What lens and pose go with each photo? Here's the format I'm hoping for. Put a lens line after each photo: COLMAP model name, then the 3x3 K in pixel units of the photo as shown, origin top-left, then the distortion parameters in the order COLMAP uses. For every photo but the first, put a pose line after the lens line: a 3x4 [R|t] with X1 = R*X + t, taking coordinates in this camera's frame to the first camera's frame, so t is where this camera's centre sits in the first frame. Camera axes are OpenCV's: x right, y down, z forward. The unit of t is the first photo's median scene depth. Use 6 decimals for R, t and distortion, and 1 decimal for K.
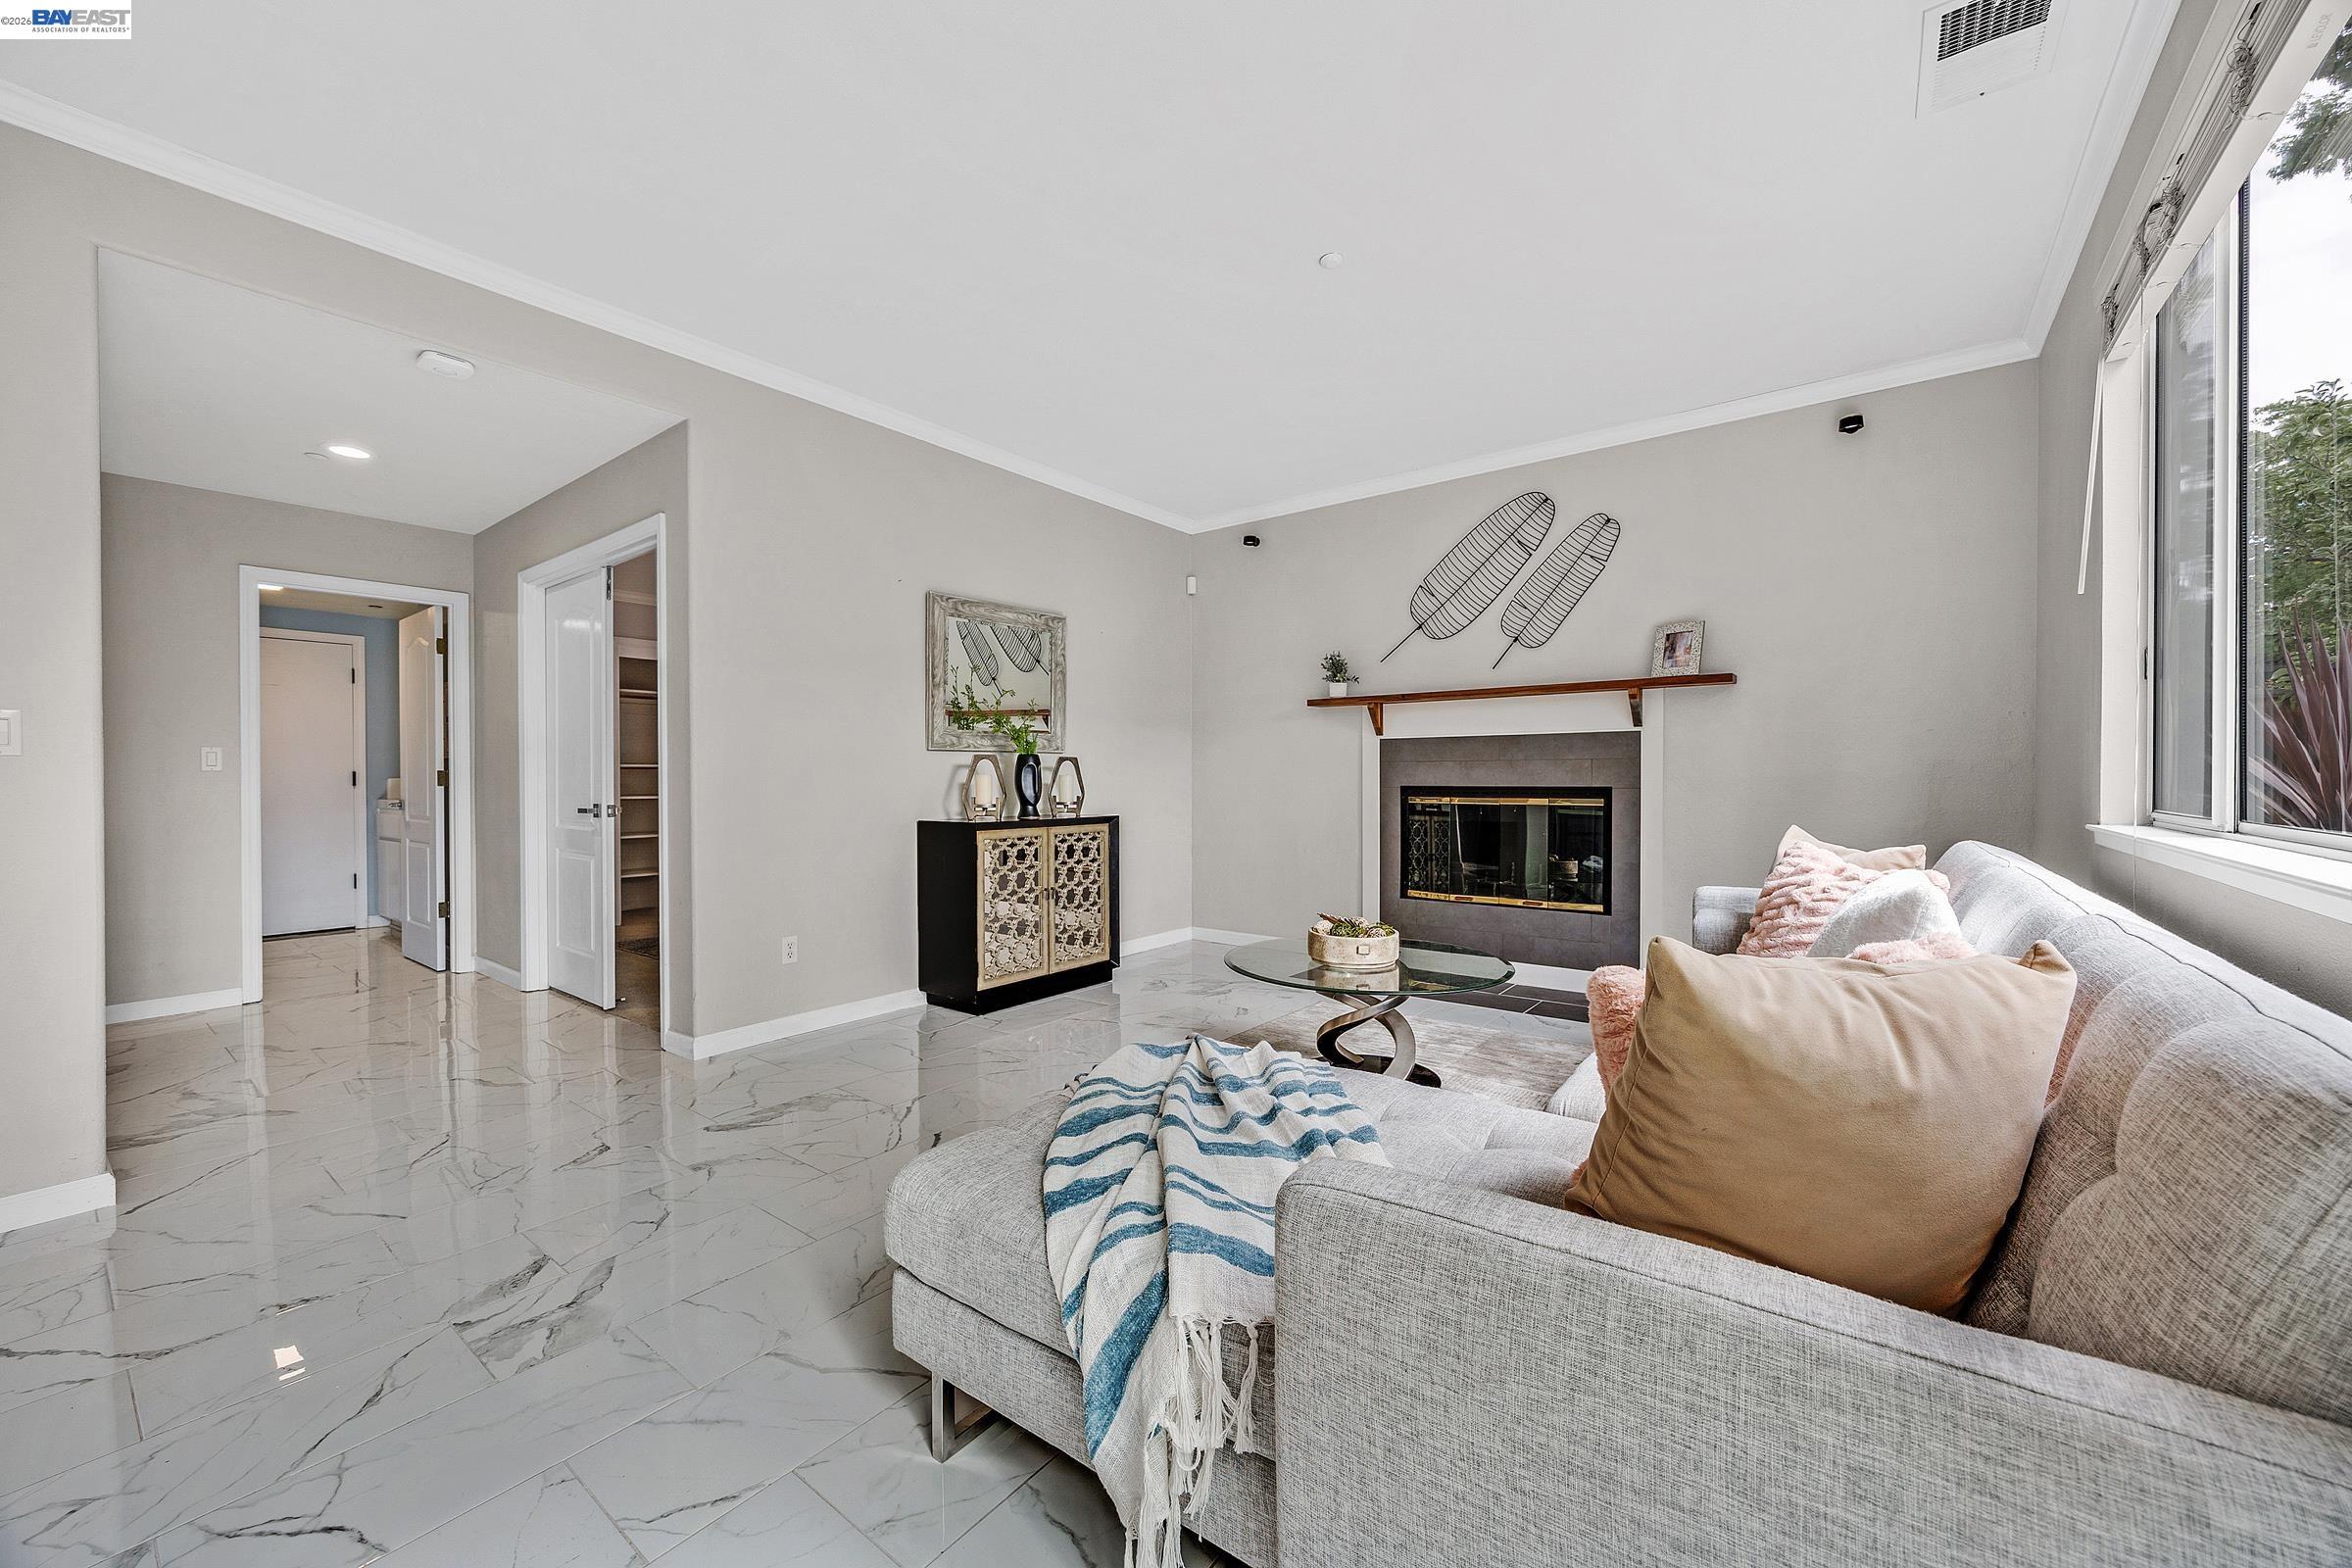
lens RADIAL K [[905.6, 0, 1172.5], [0, 905.6, 780.4], [0, 0, 1]] dist [0.008955, -0.000339]
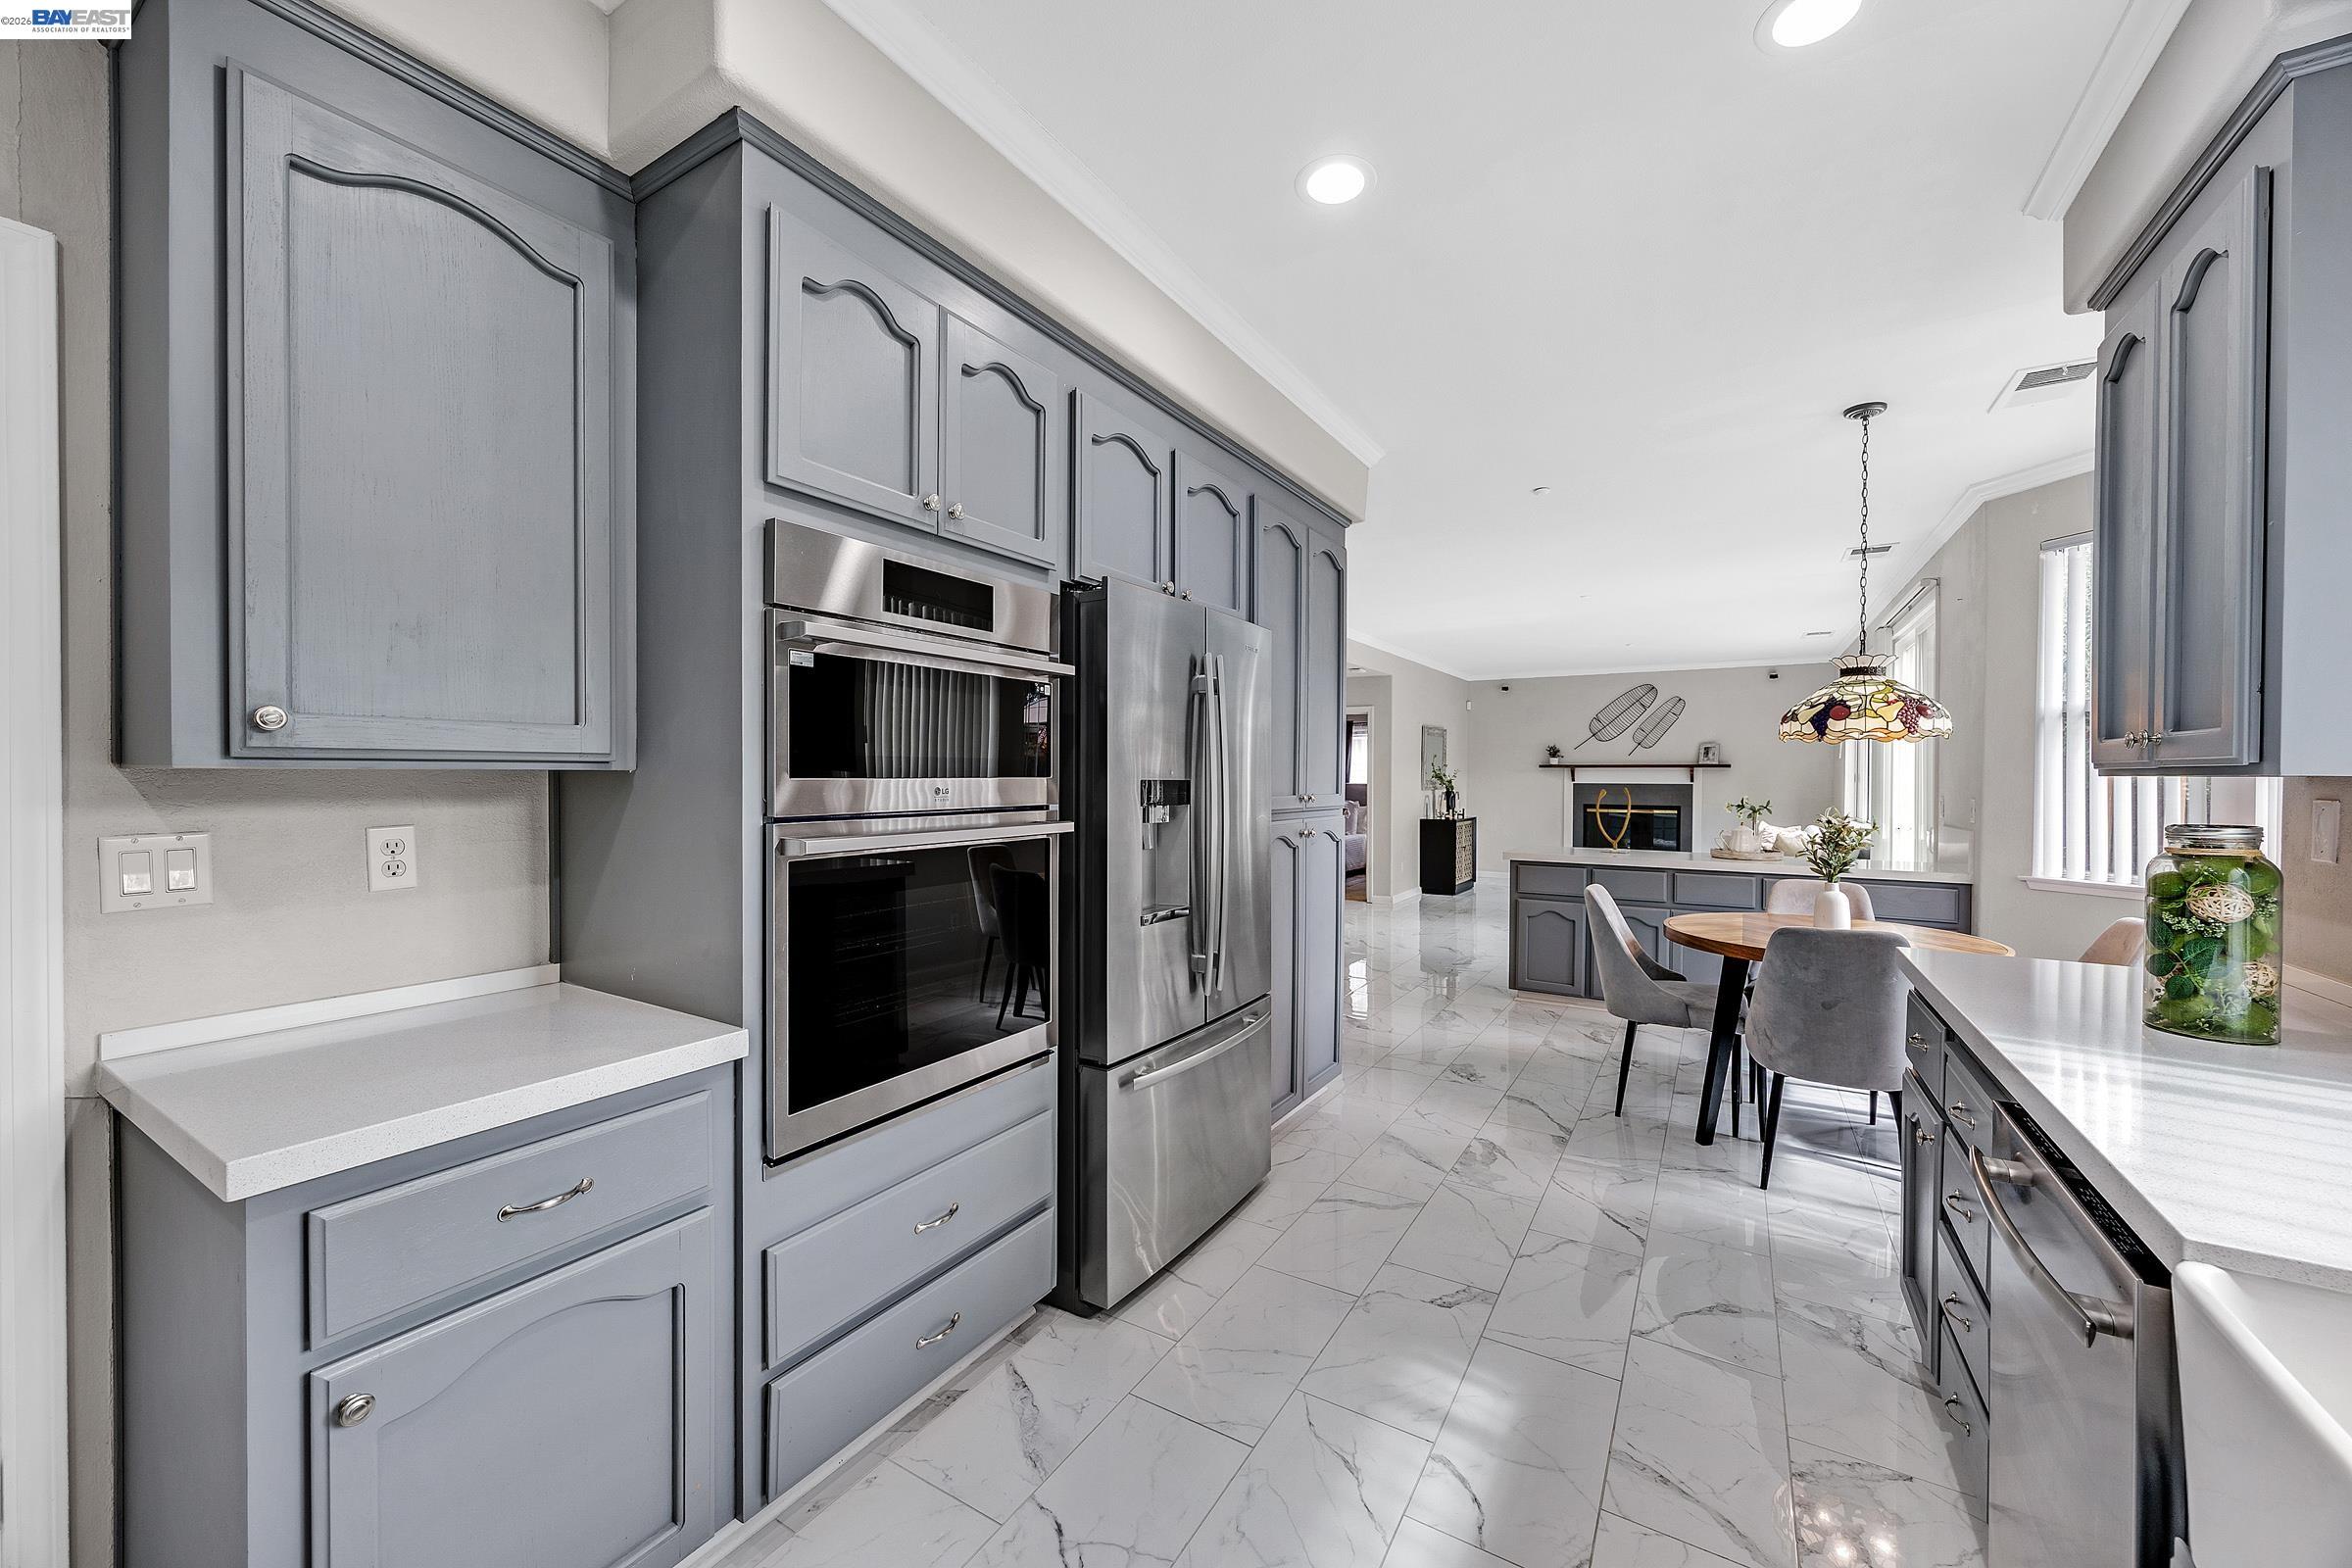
lens RADIAL K [[905.6, 0, 1175.2], [0, 905.6, 785.1], [0, 0, 1]] dist [0.008955, -0.000339]
pose [[0.994055, 0.011909, 0.108226, -1.109590], [-0.011960, 0.999928, -0.000171, -0.032153], [-0.108220, -0.001124, 0.994126, -1.265690]]
